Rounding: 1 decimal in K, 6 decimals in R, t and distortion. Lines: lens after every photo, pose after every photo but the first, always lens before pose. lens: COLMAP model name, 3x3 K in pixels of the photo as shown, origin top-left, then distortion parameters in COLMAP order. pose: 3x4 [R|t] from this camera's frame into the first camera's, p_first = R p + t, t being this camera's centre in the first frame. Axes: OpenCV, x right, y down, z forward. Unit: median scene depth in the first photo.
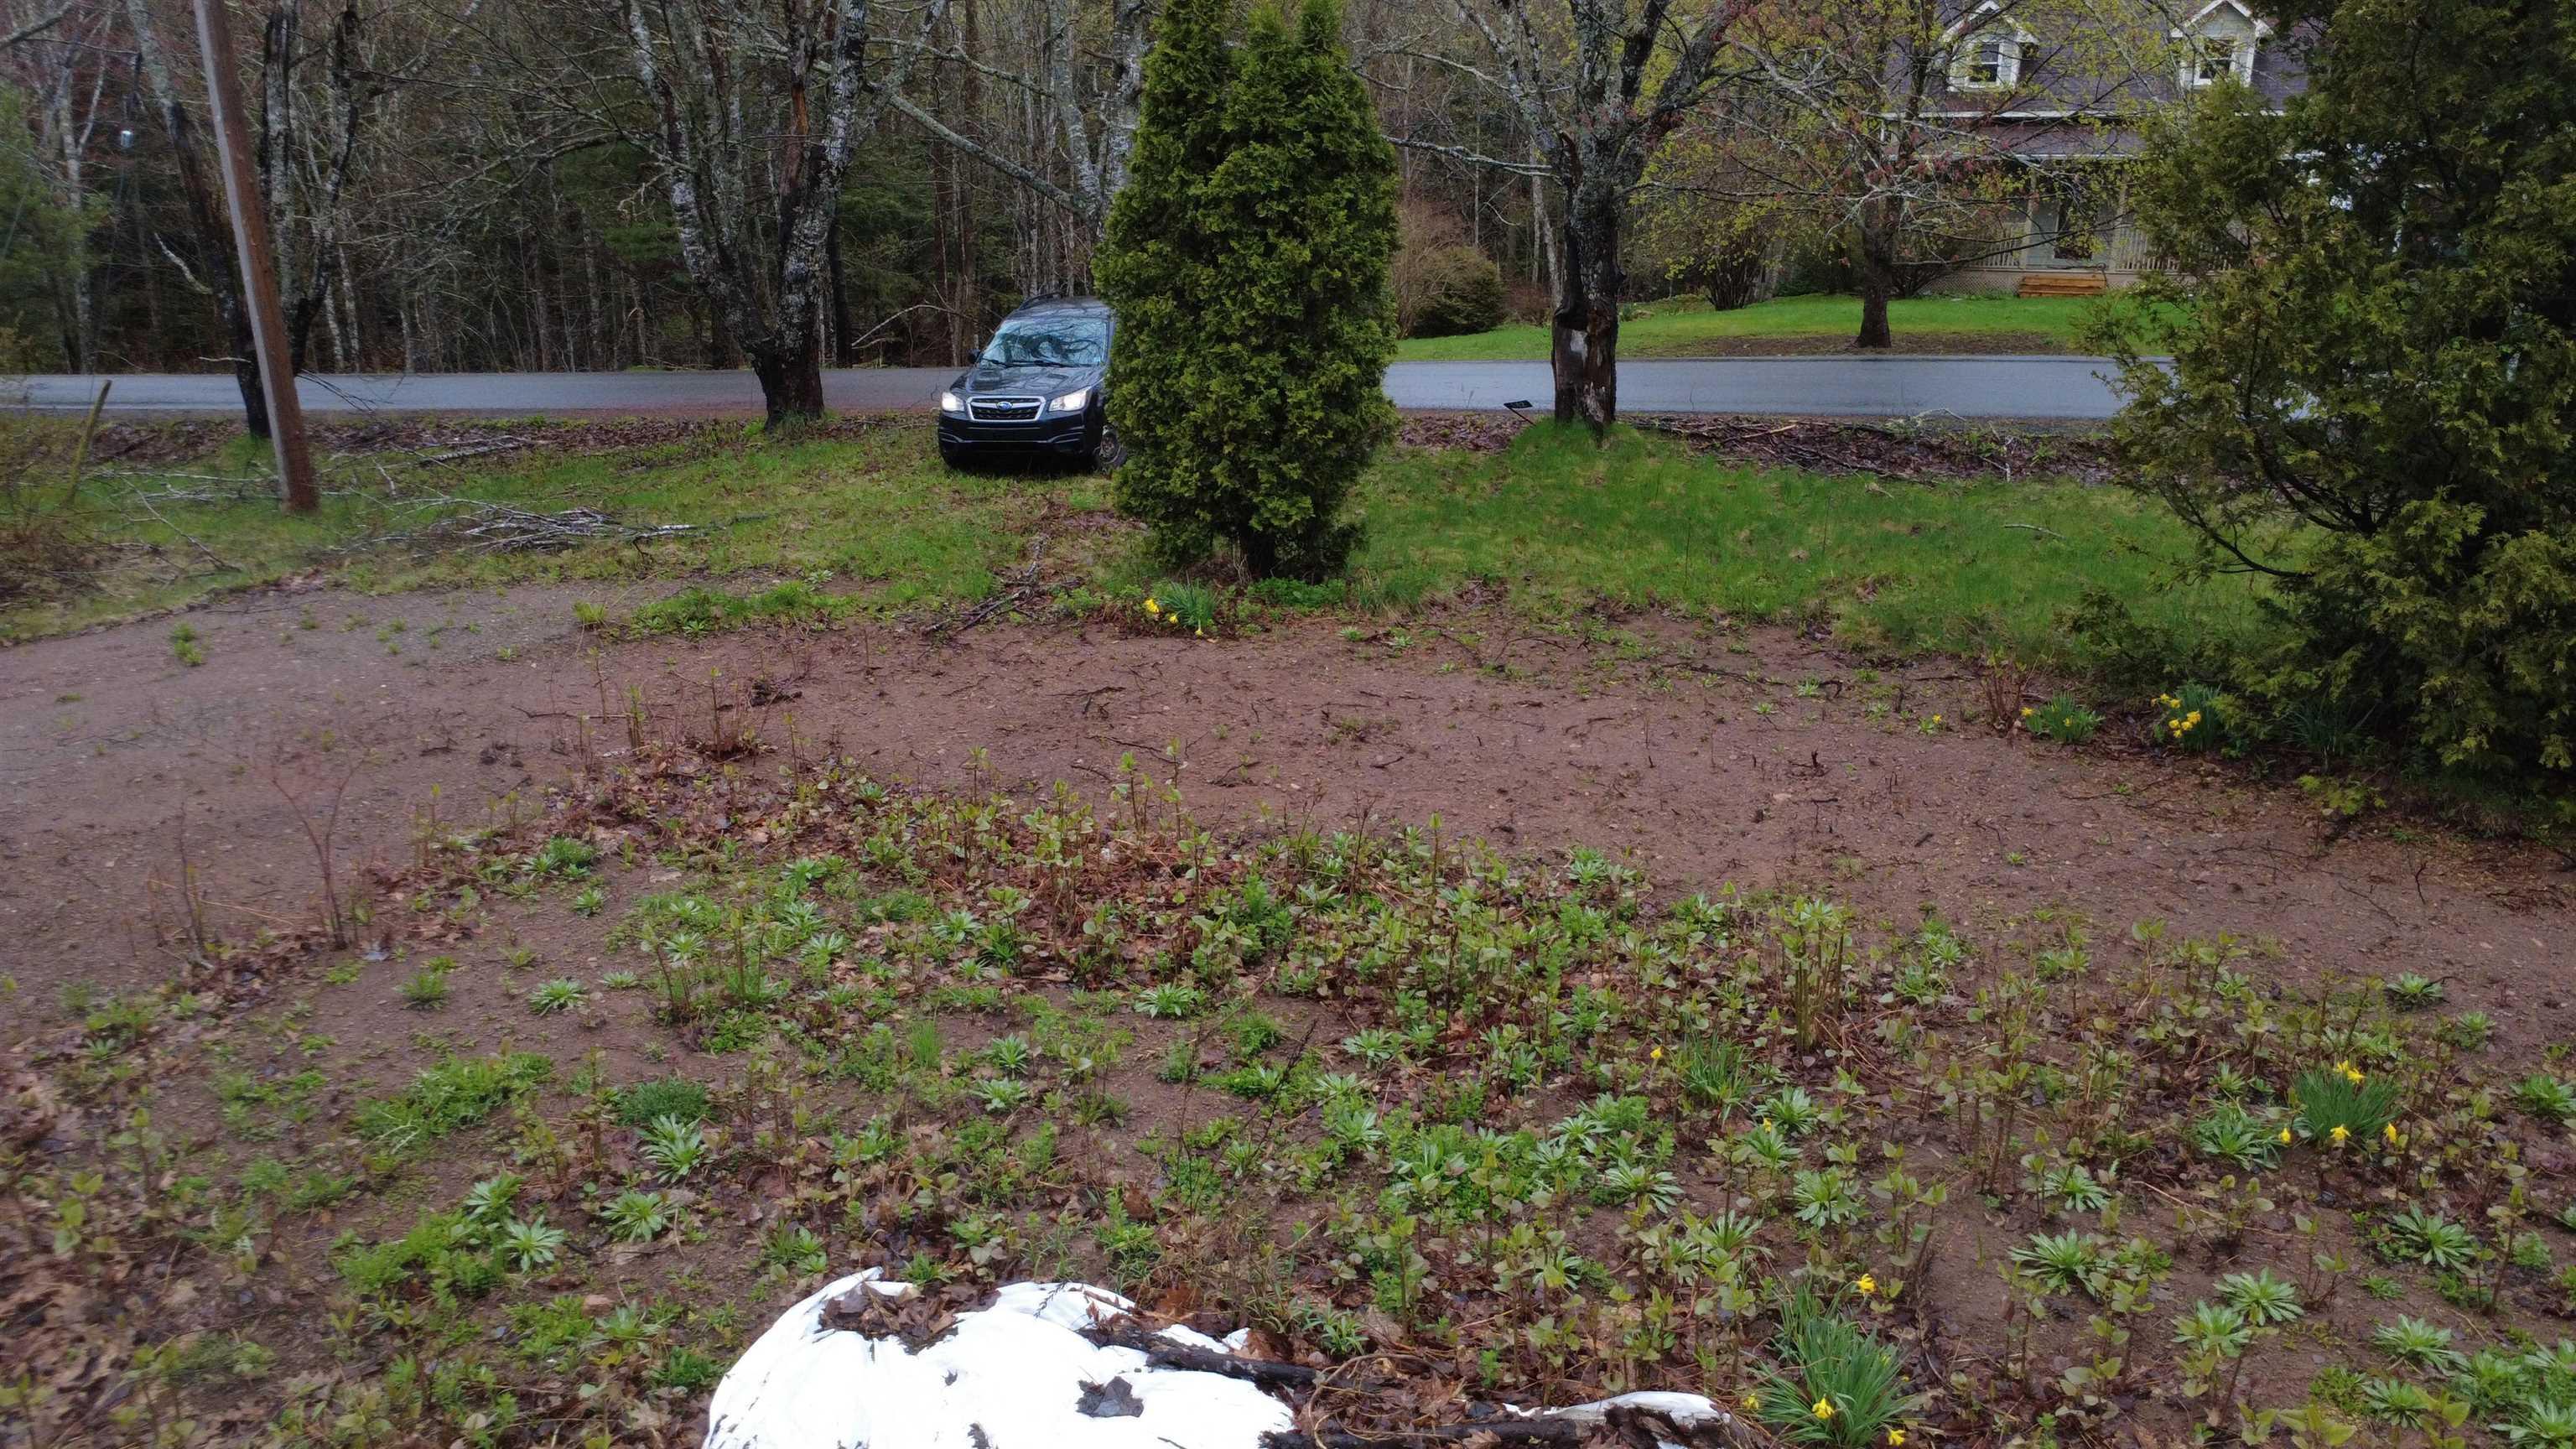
lens RADIAL K [[1868.1, 0, 1289.4], [0, 1868.1, 730.6], [0, 0, 1]] dist [0.001800, 0.000735]
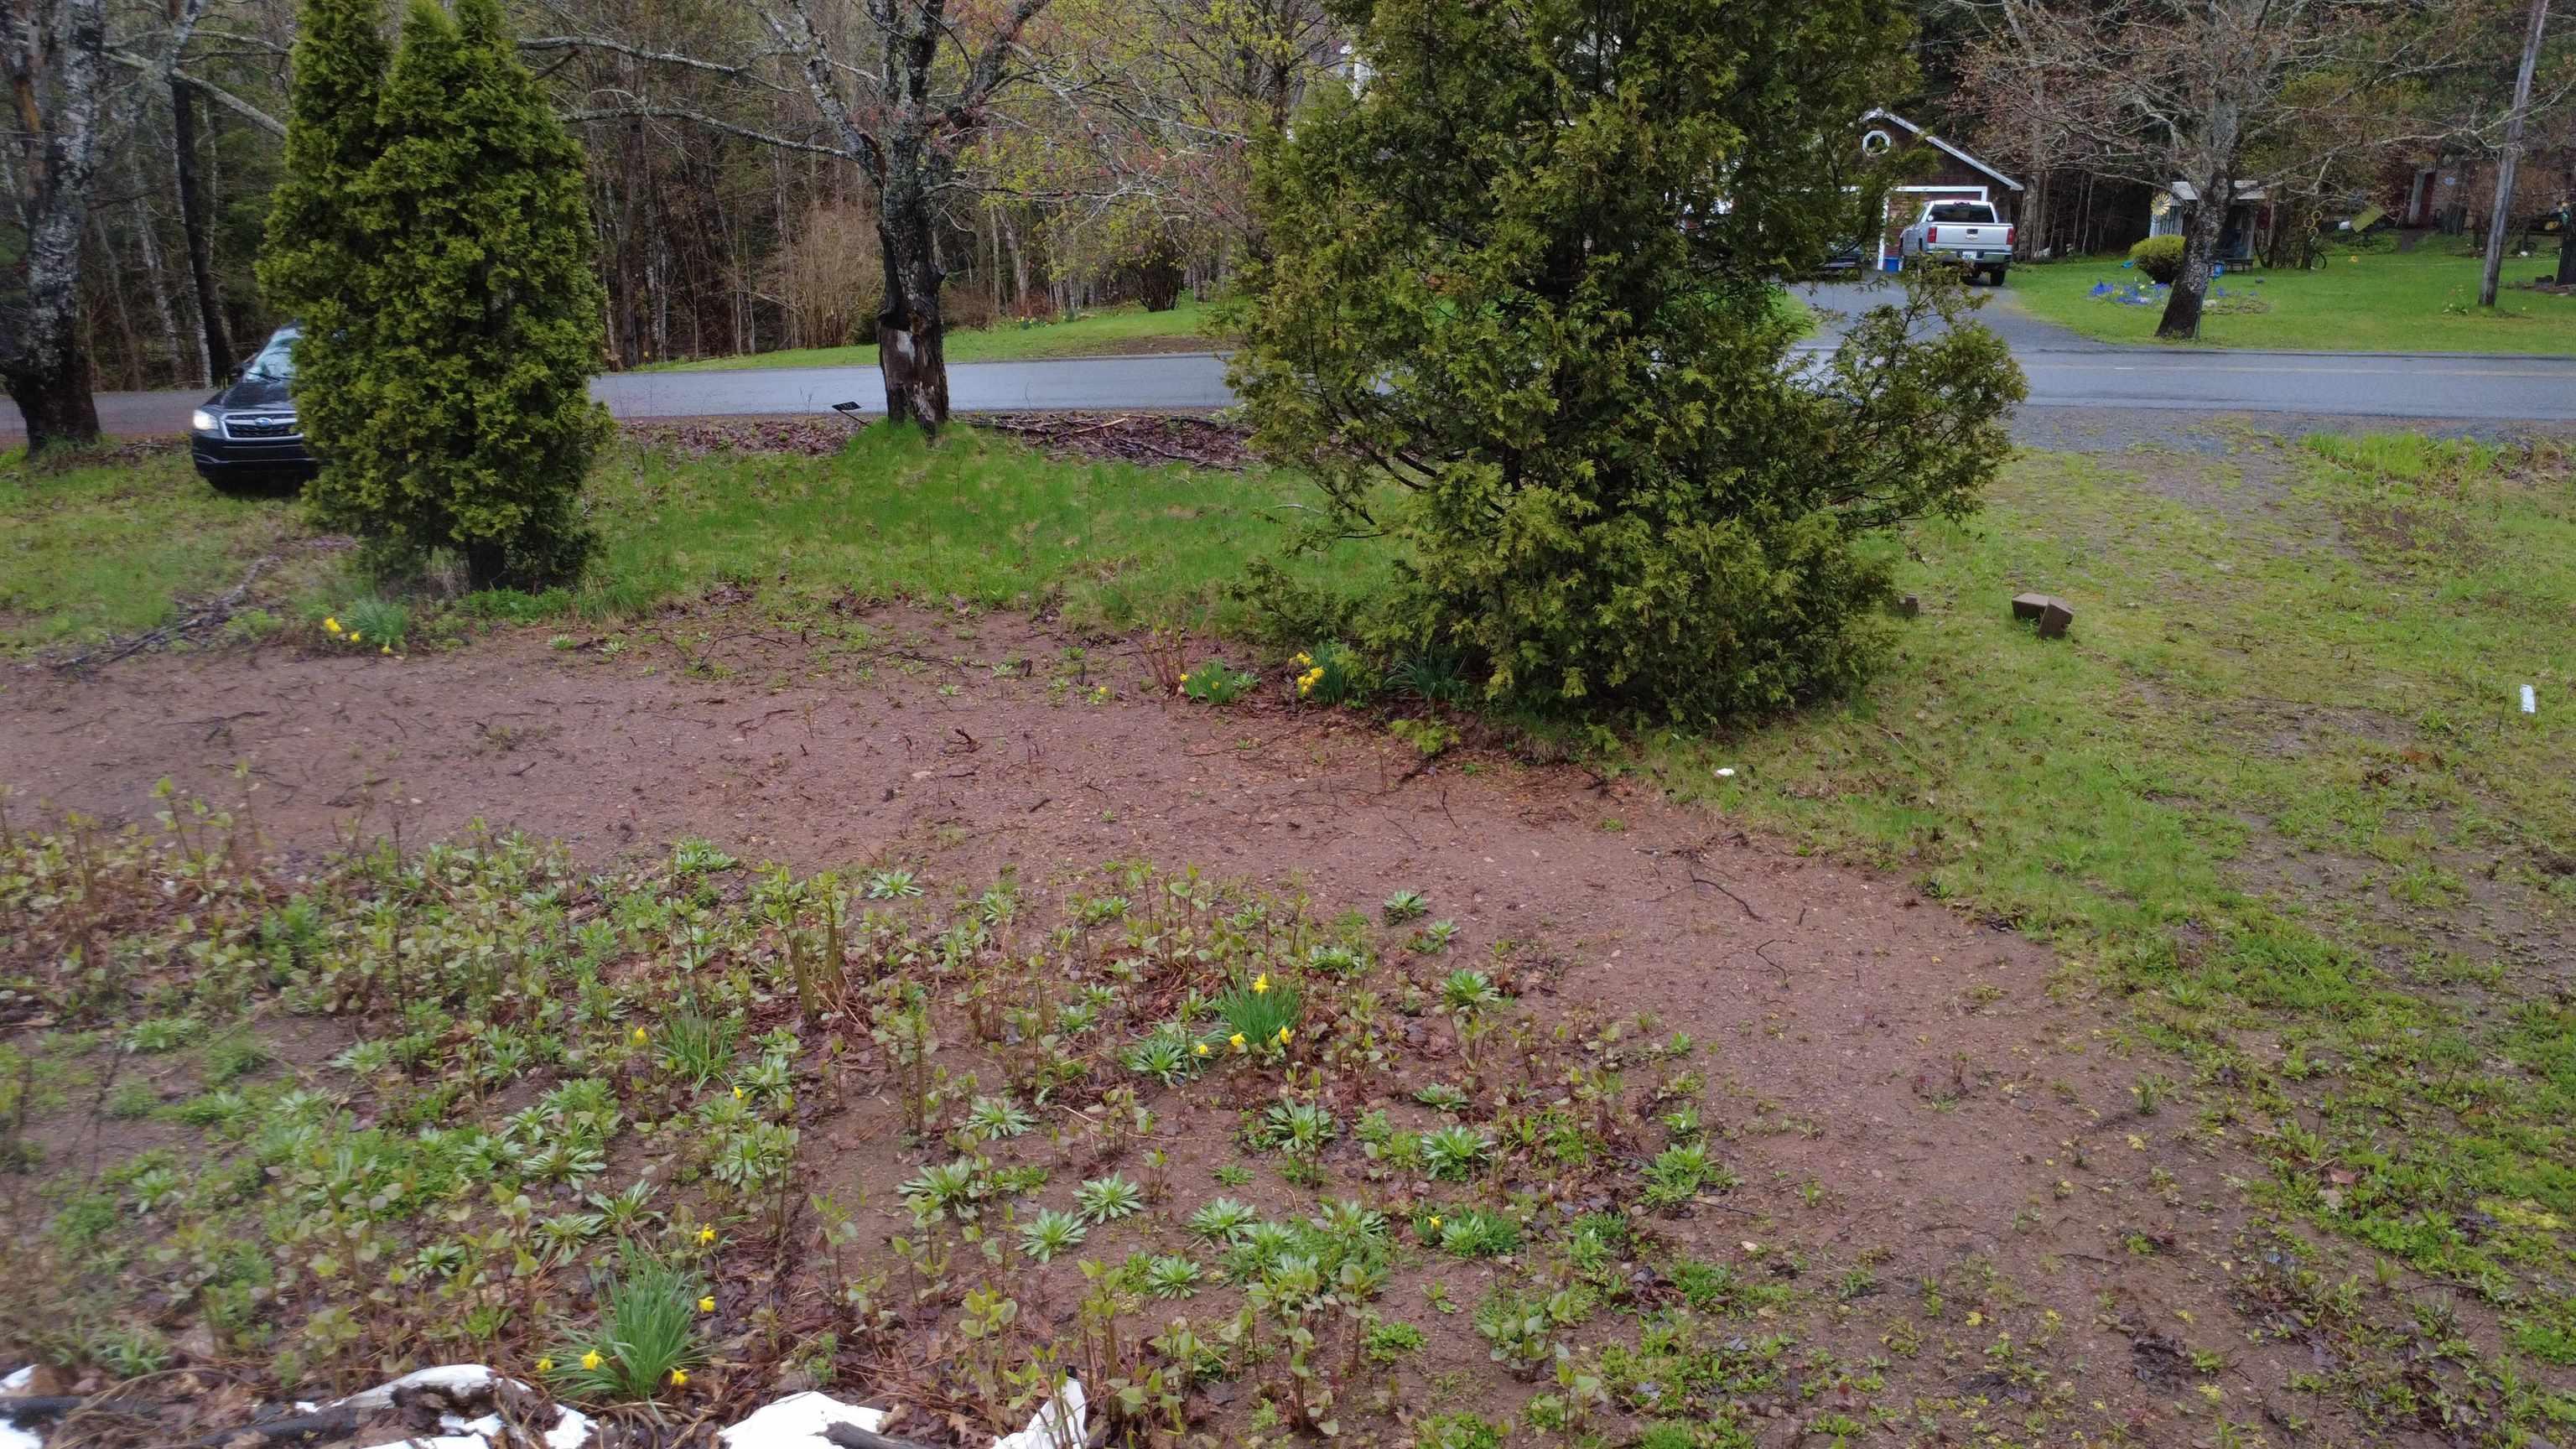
lens RADIAL K [[1868.1, 0, 1289.4], [0, 1868.1, 730.6], [0, 0, 1]] dist [0.001800, 0.000735]
pose [[0.971144, -0.067973, 0.228602, 0.175346], [0.069005, 0.997610, 0.003485, 0.016835], [-0.228292, 0.012391, 0.973514, -0.033567]]
